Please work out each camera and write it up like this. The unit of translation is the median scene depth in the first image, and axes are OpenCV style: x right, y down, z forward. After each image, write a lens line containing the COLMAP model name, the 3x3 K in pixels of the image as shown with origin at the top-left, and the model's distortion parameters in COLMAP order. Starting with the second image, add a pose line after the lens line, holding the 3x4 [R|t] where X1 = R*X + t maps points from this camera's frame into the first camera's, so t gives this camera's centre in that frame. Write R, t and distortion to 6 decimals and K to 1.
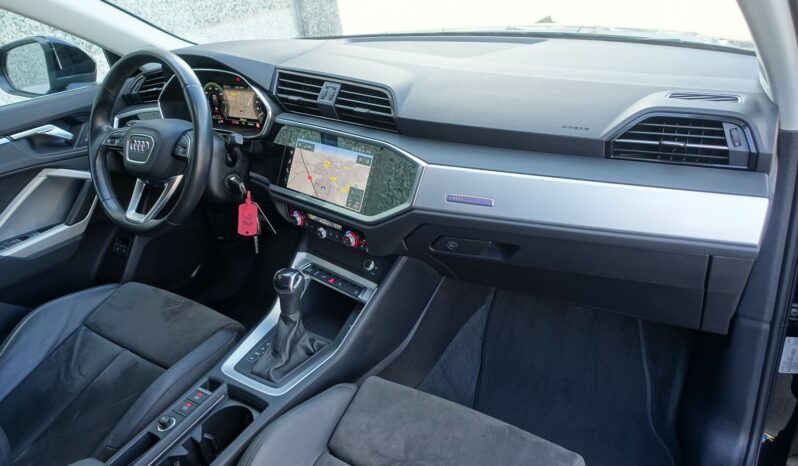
lens RADIAL K [[541.1, 0, 399.0], [0, 541.1, 233.0], [0, 0, 1]] dist [-0.011840, 0.003597]
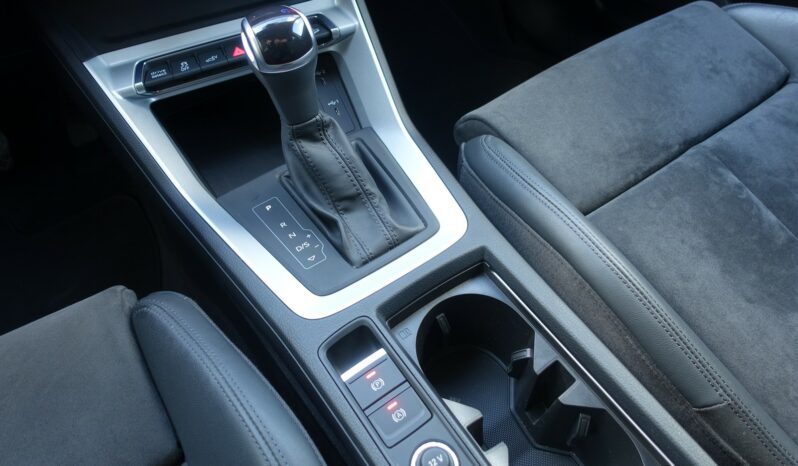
lens RADIAL K [[541.1, 0, 399.0], [0, 541.1, 233.0], [0, 0, 1]] dist [-0.011840, 0.003597]
pose [[0.390994, -0.663365, 0.638020, -0.496927], [0.434254, 0.744157, 0.507597, 0.031587], [-0.811509, 0.078596, 0.579030, 0.690222]]
